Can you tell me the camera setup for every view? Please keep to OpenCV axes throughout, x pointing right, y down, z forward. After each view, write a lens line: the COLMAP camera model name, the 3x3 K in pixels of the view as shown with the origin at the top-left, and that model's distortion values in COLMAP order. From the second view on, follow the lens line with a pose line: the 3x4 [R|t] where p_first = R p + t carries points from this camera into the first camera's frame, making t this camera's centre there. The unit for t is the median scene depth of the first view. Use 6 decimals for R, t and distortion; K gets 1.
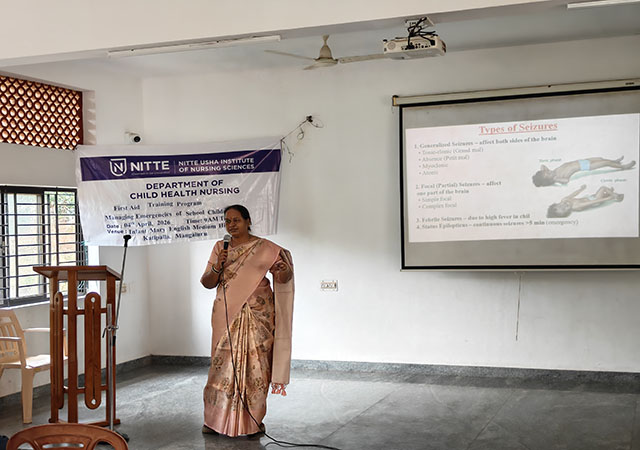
lens RADIAL K [[881.0, 0, 331.6], [0, 881.0, 225.7], [0, 0, 1]] dist [0.162229, -0.688878]
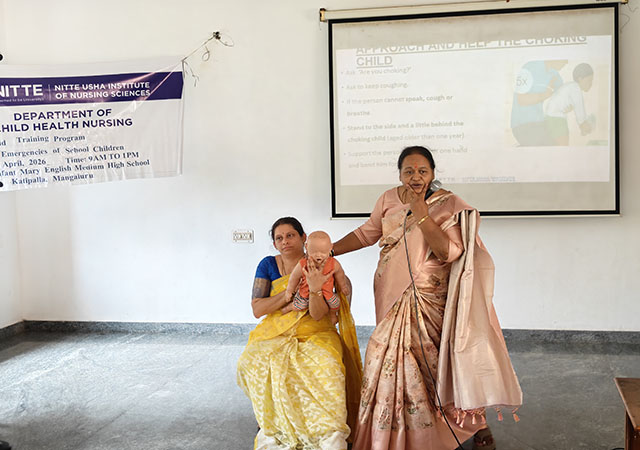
lens RADIAL K [[888.5, 0, 330.0], [0, 888.5, 232.0], [0, 0, 1]] dist [0.040316, -0.042886]
pose [[0.988256, -0.014082, 0.152158, -0.051516], [0.000817, 0.996217, 0.086893, -0.010421], [-0.152806, -0.085748, 0.984529, 0.156420]]
